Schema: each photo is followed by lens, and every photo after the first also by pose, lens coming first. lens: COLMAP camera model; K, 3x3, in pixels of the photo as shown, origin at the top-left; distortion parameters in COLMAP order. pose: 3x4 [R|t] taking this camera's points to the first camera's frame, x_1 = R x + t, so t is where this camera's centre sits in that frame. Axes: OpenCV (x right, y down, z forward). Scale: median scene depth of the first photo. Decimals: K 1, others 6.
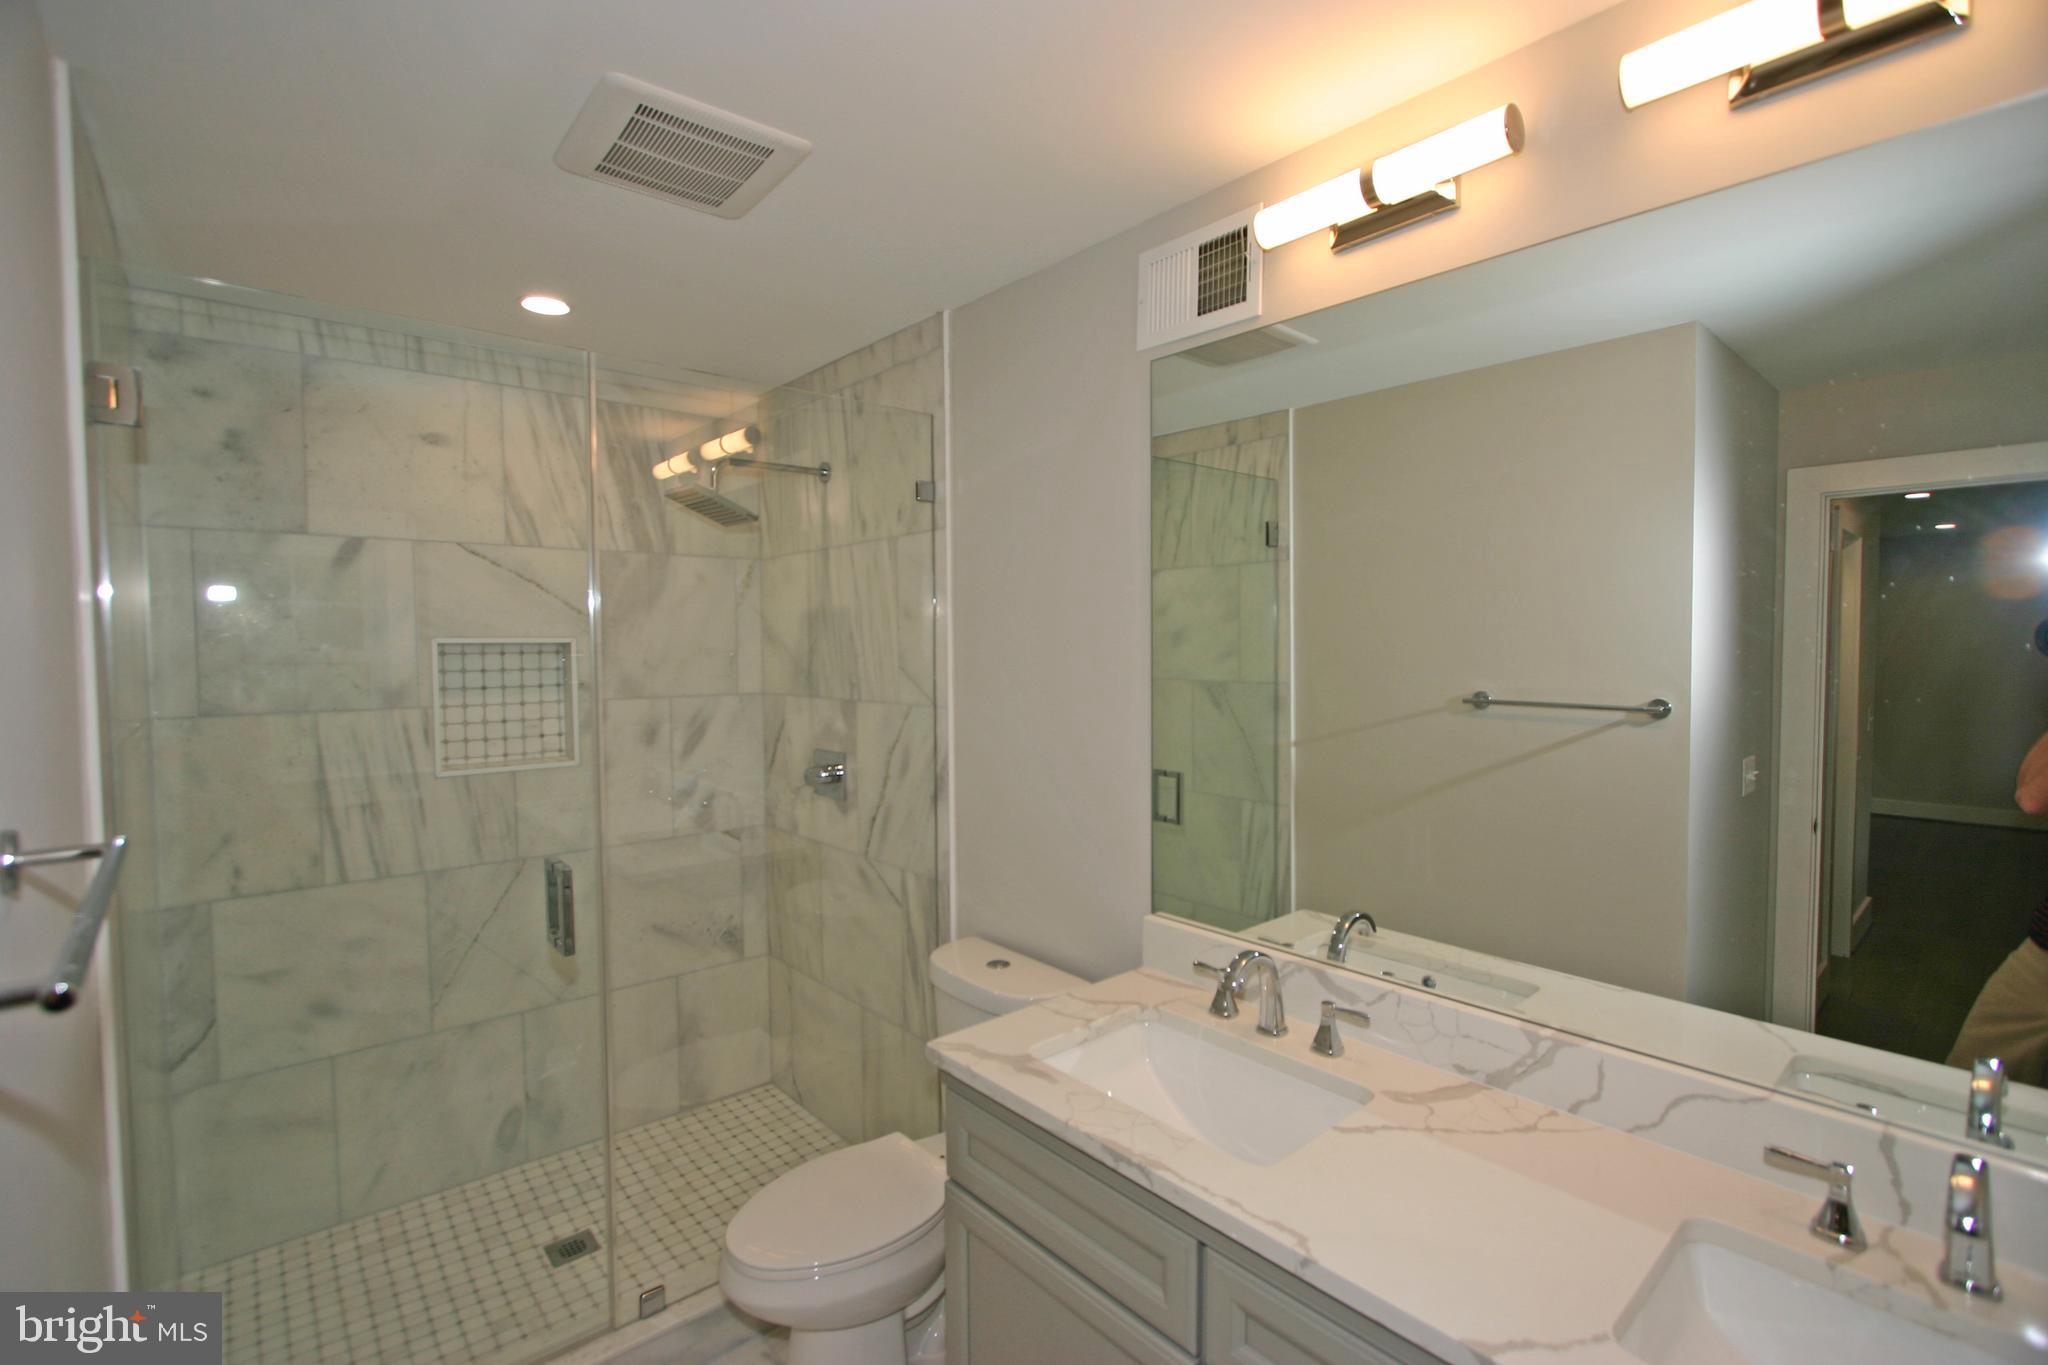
lens RADIAL K [[916.4, 0, 1019.7], [0, 916.4, 683.7], [0, 0, 1]] dist [-0.014319, 0.000115]
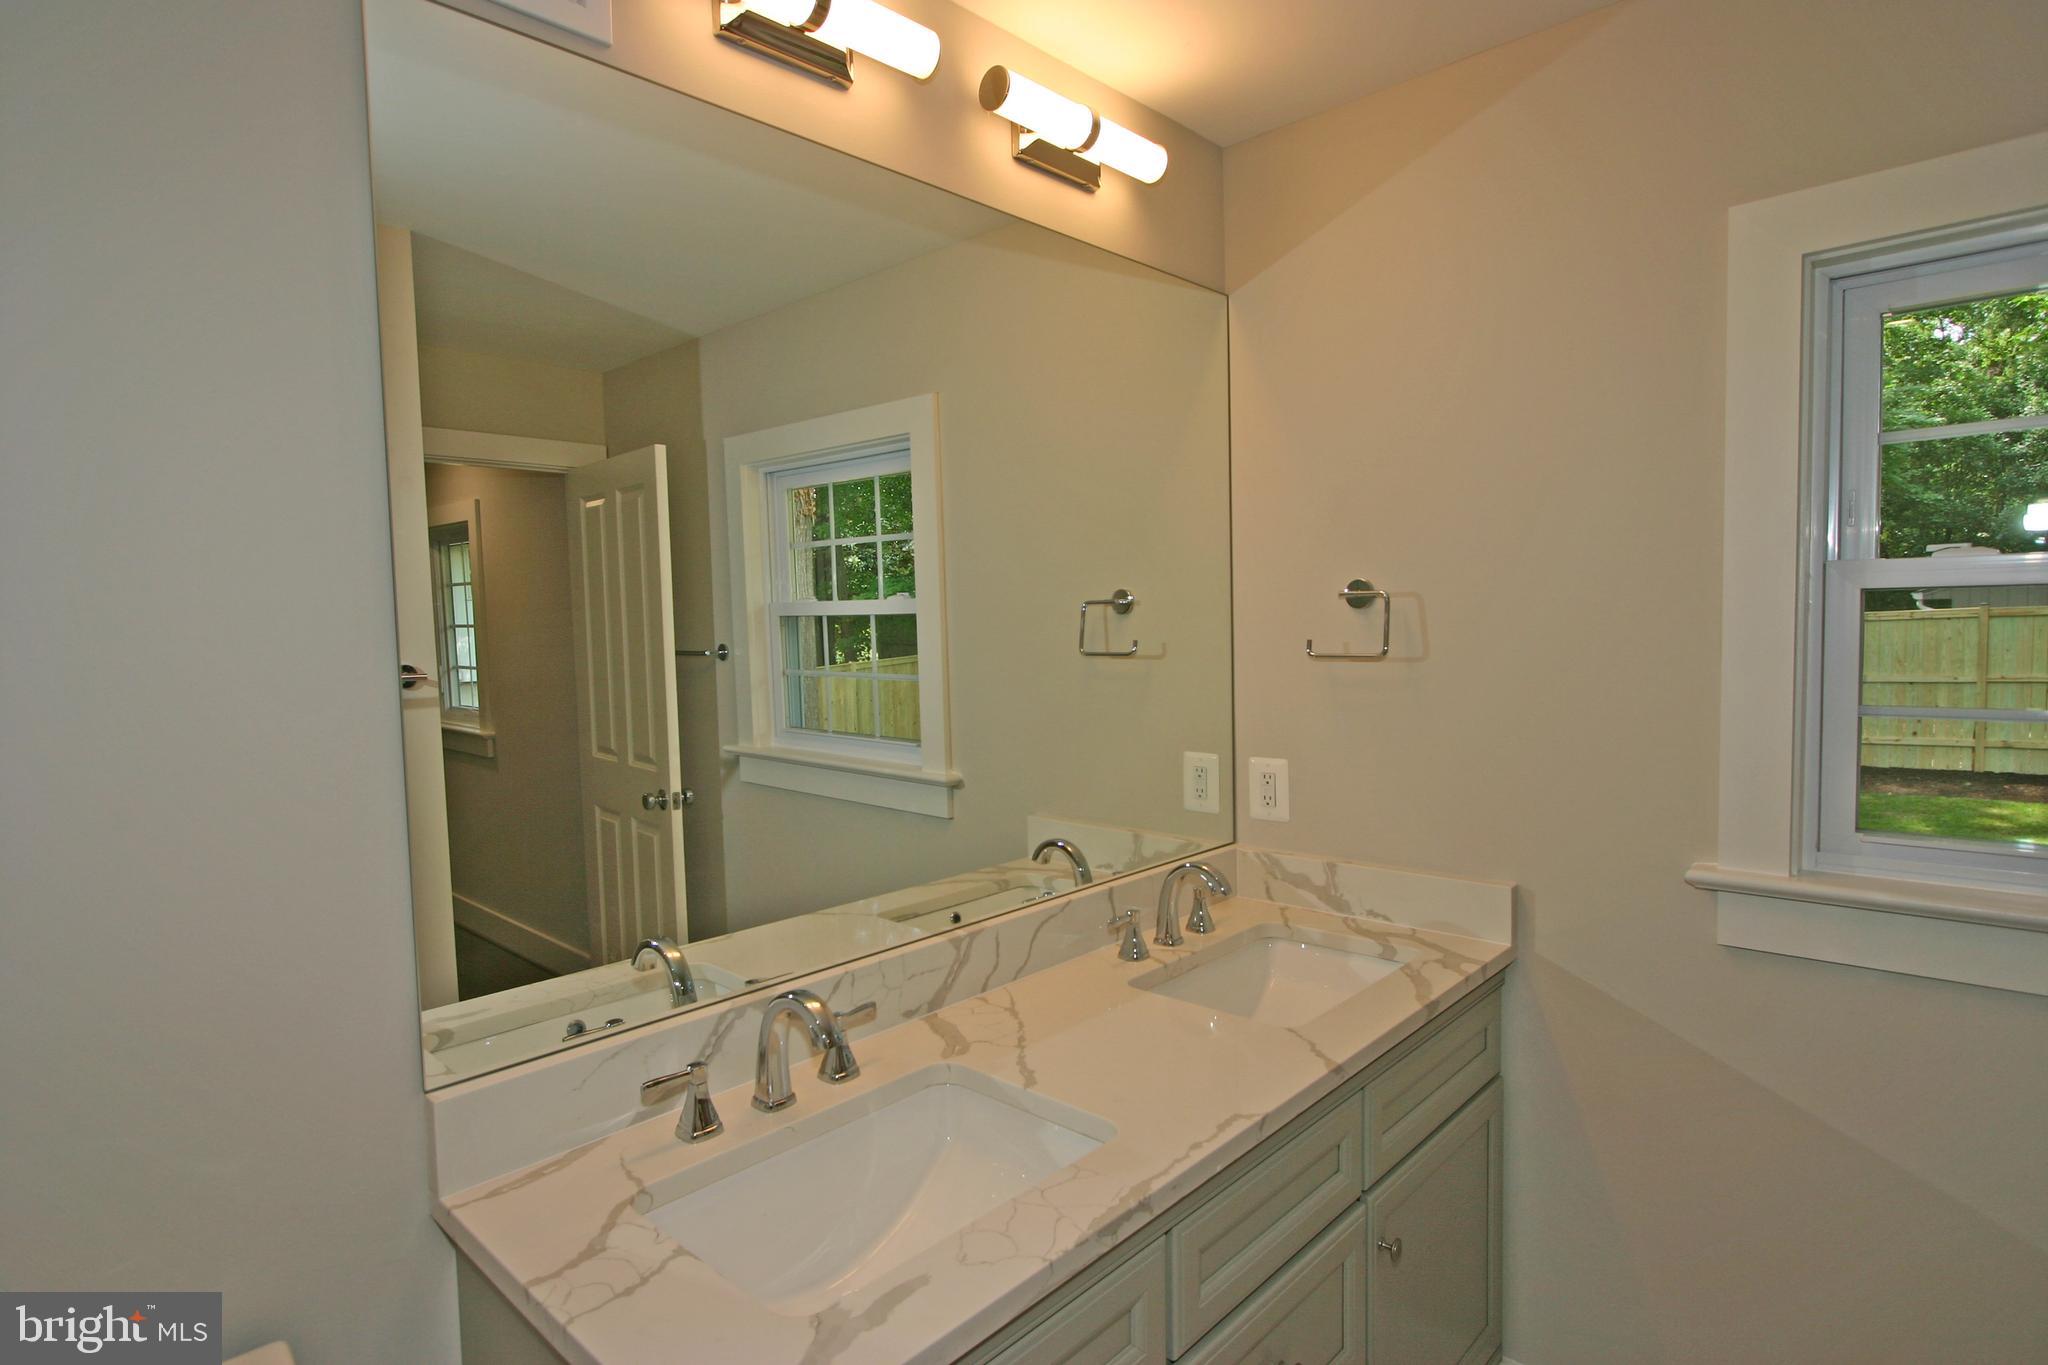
lens RADIAL K [[1062.6, 0, 1021.1], [0, 1062.6, 678.9], [0, 0, 1]] dist [-0.002361, 0.000034]
pose [[-0.105147, -0.049229, 0.993237, -0.688344], [0.062865, 0.996447, 0.056043, 0.018540], [-0.992468, 0.068333, -0.101679, 1.077739]]
